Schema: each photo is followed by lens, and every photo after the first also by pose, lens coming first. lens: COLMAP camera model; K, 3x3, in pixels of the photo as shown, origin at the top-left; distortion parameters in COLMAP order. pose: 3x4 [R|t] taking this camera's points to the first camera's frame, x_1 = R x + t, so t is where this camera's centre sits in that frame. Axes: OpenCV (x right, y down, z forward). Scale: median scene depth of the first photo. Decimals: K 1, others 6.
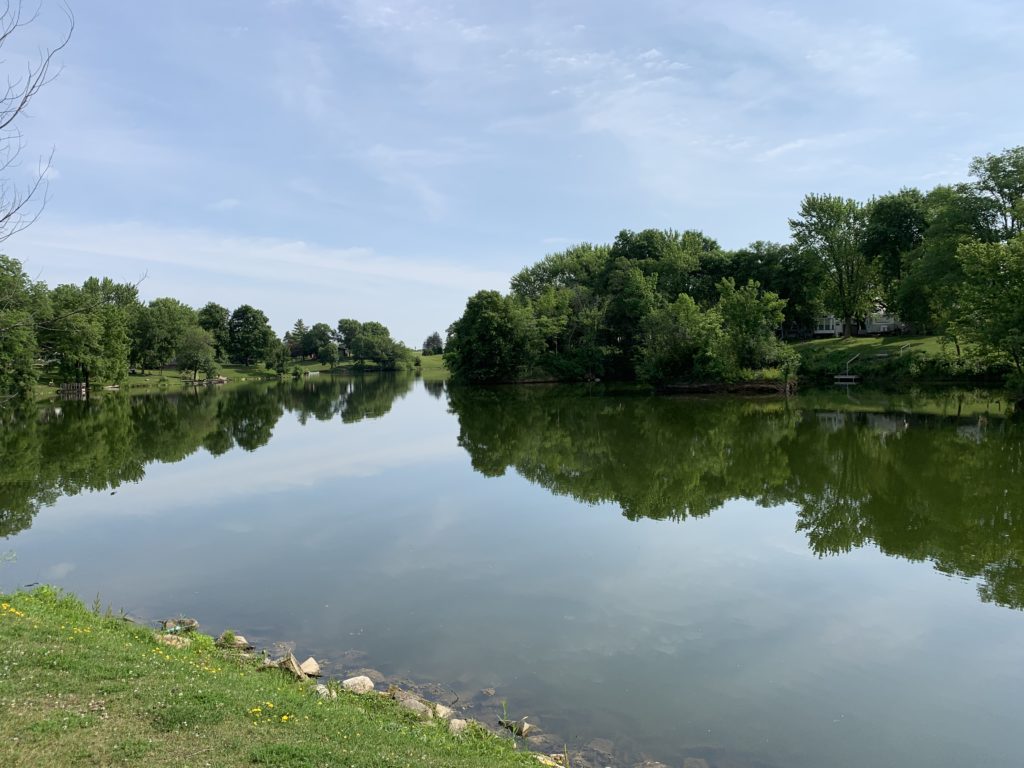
lens RADIAL K [[845.0, 0, 512.0], [0, 845.0, 384.0], [0, 0, 1]] dist [0.087372, -0.129241]
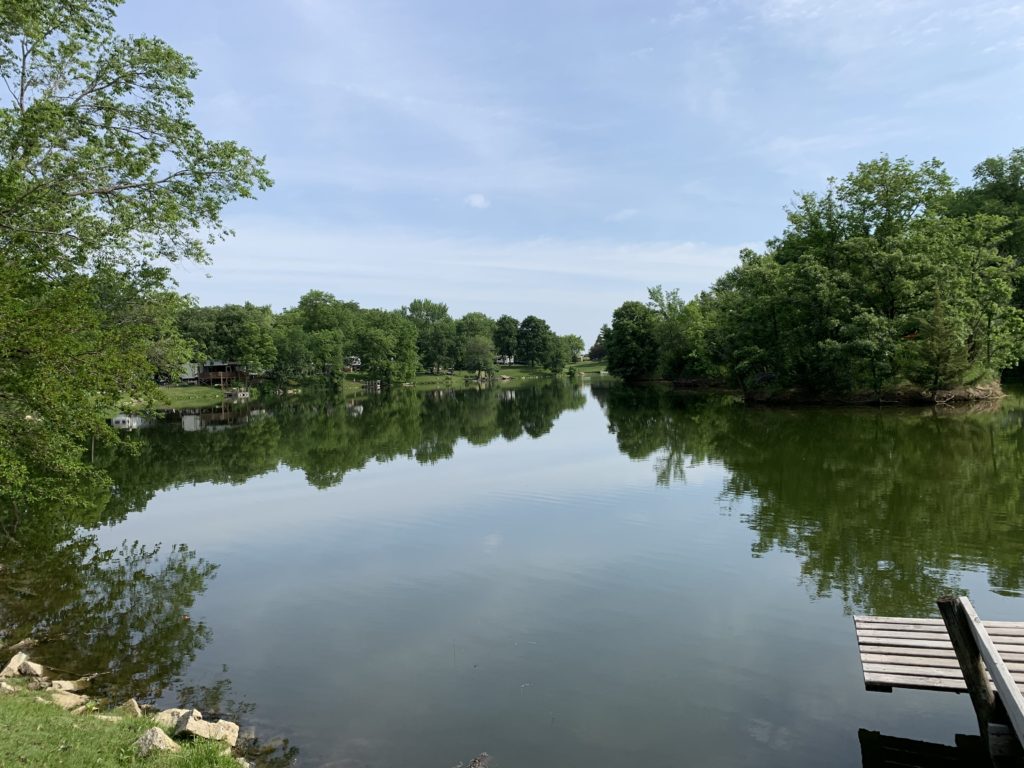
lens RADIAL K [[845.0, 0, 512.0], [0, 845.0, 384.0], [0, 0, 1]] dist [0.087372, -0.129241]
pose [[0.891952, 0.000934, -0.452129, 0.252910], [-0.000498, 0.999999, 0.001082, 0.002336], [0.452130, -0.000740, 0.891952, -0.091127]]
